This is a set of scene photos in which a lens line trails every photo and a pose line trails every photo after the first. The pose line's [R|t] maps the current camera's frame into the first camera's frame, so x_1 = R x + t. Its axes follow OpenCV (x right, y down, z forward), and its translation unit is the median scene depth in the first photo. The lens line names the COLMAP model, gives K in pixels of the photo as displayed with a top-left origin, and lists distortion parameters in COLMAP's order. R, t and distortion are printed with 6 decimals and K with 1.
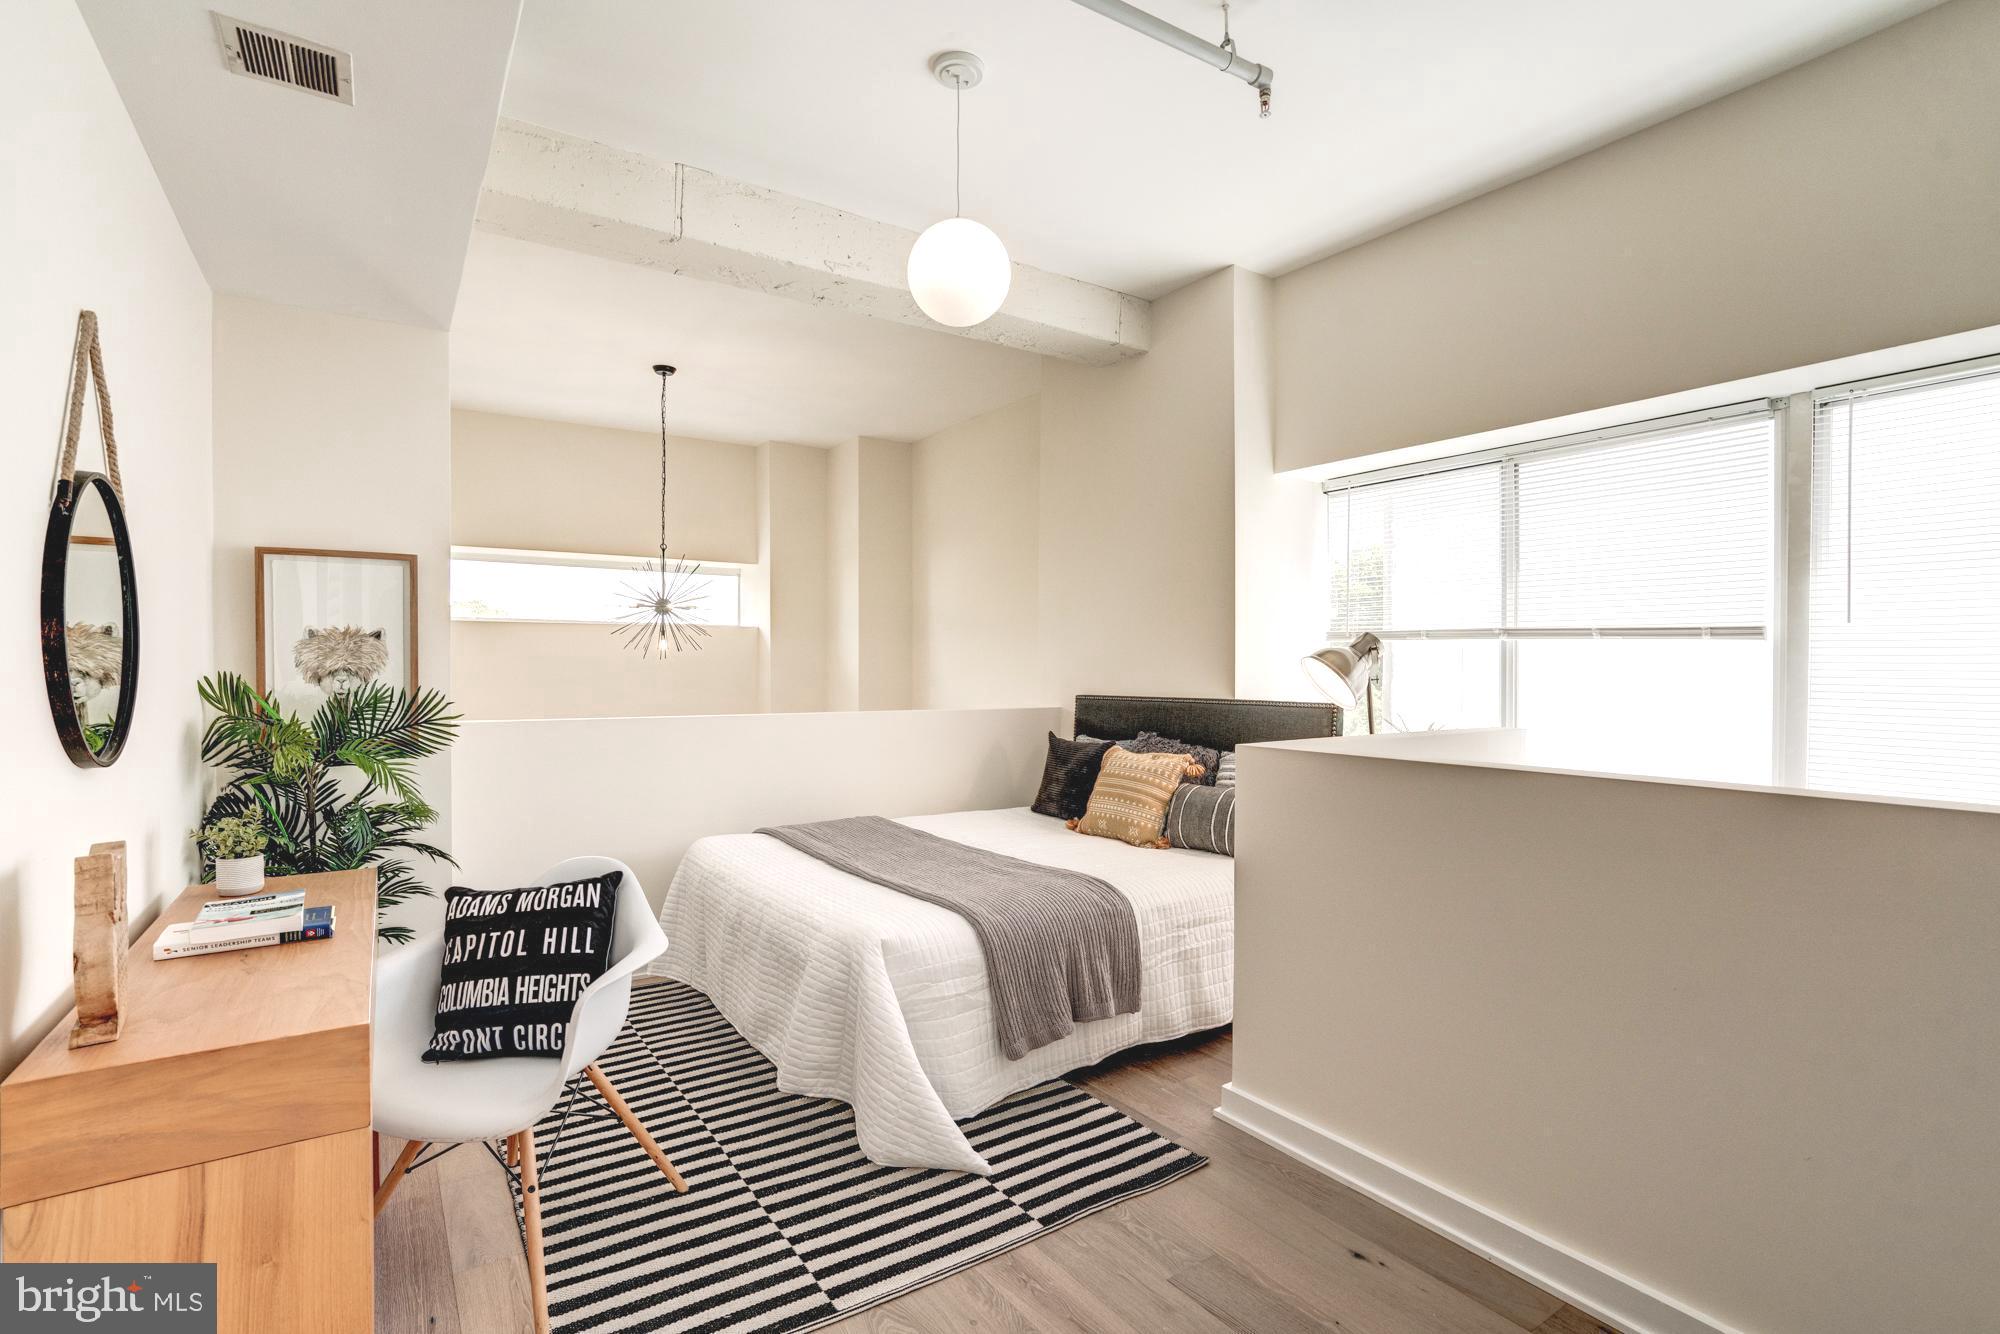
lens RADIAL K [[906.3, 0, 1017.4], [0, 906.3, 657.8], [0, 0, 1]] dist [-0.054067, 0.031956]
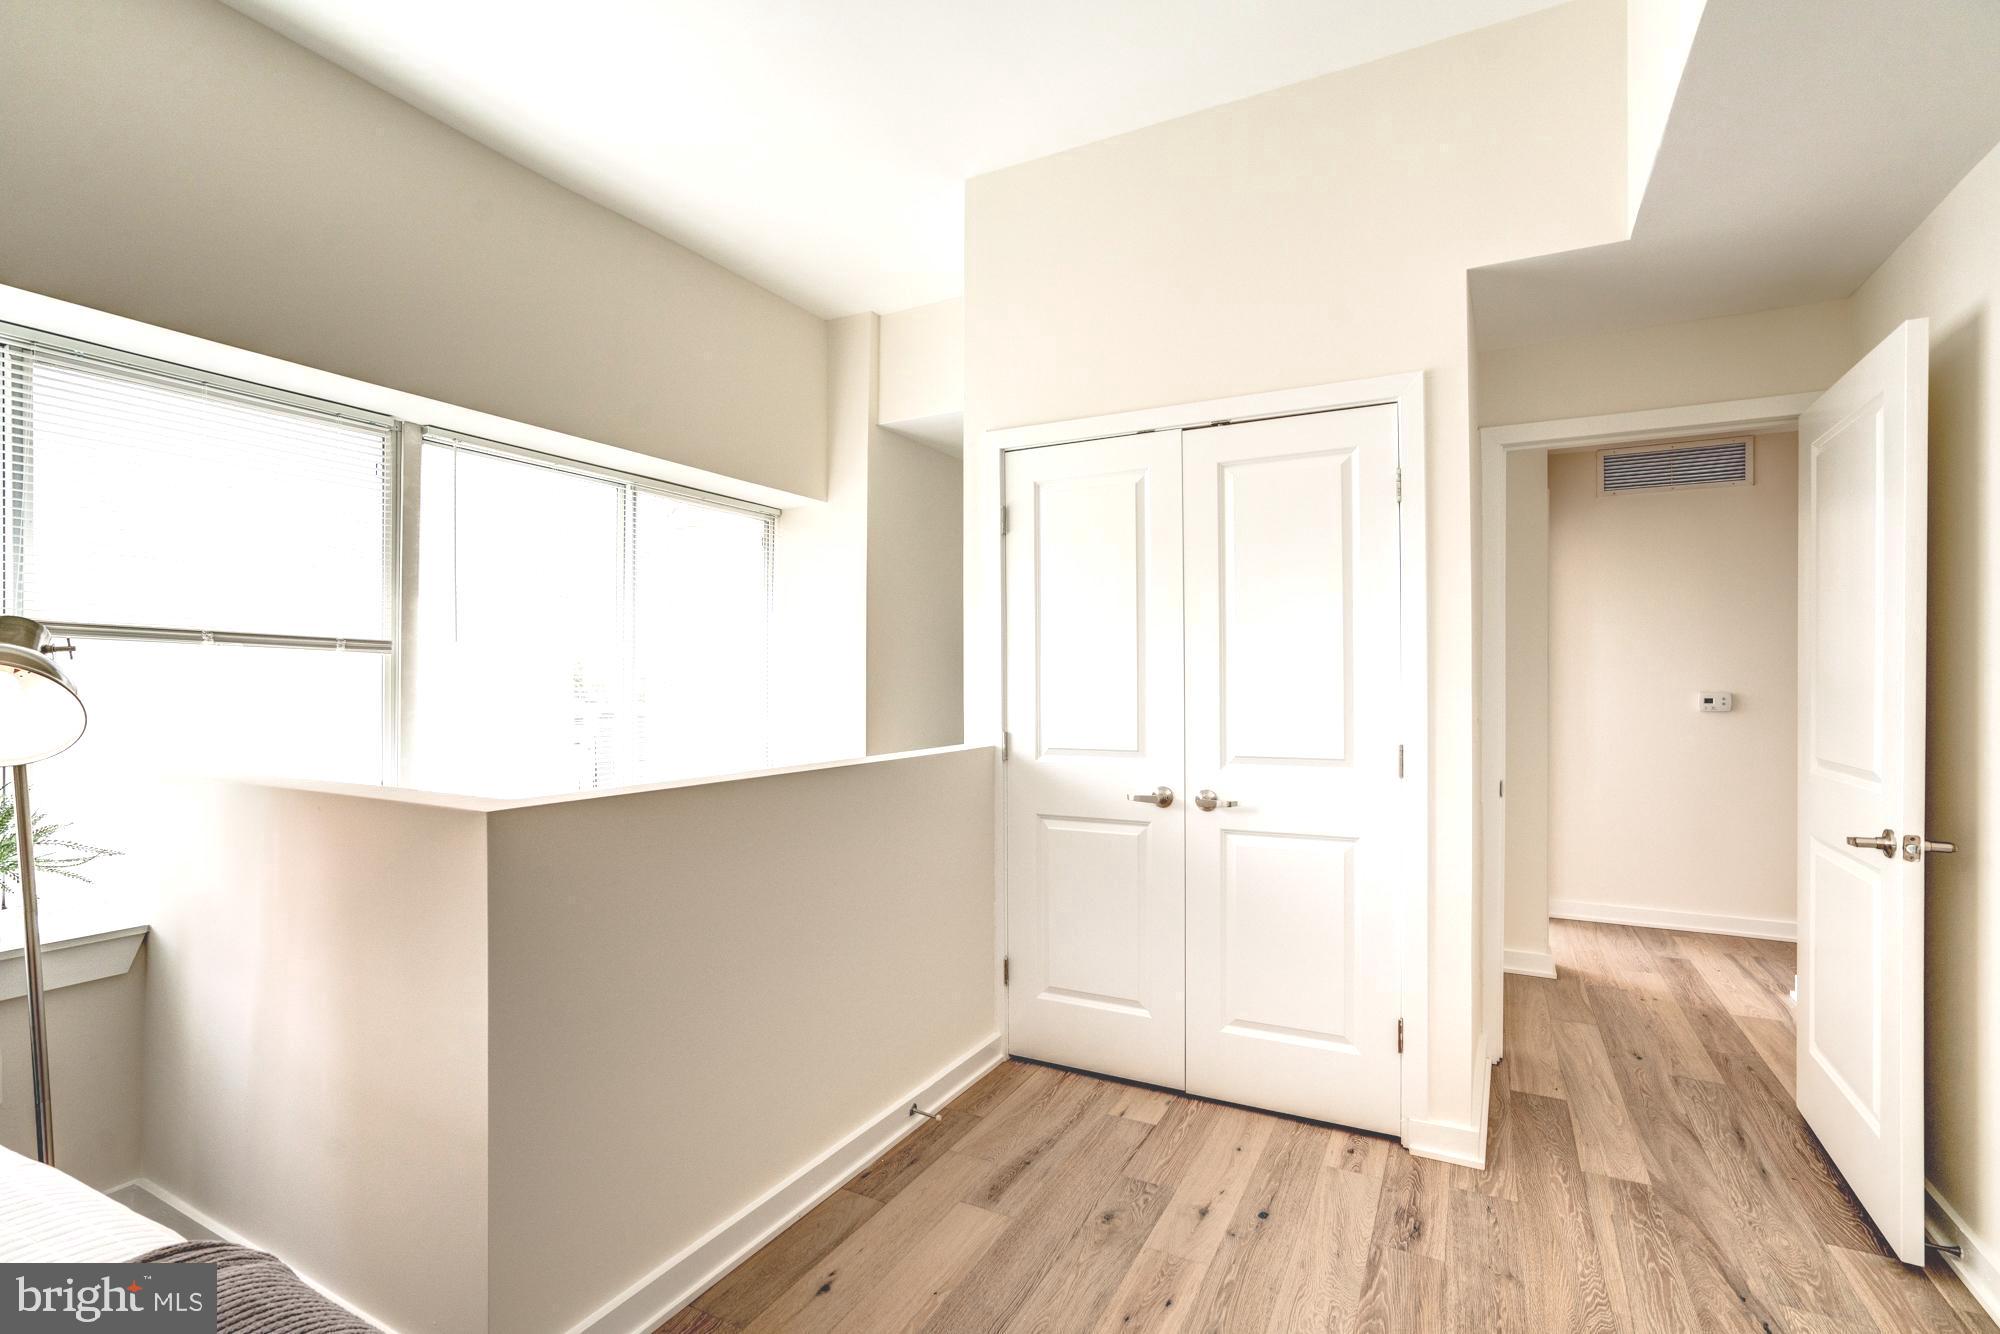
lens RADIAL K [[906.3, 0, 1017.4], [0, 906.3, 657.8], [0, 0, 1]] dist [-0.054067, 0.031956]
pose [[-0.453992, 0.005722, 0.890987, -0.393884], [-0.028559, 0.999372, -0.020970, -0.015463], [-0.890548, -0.034966, -0.453543, 0.826137]]
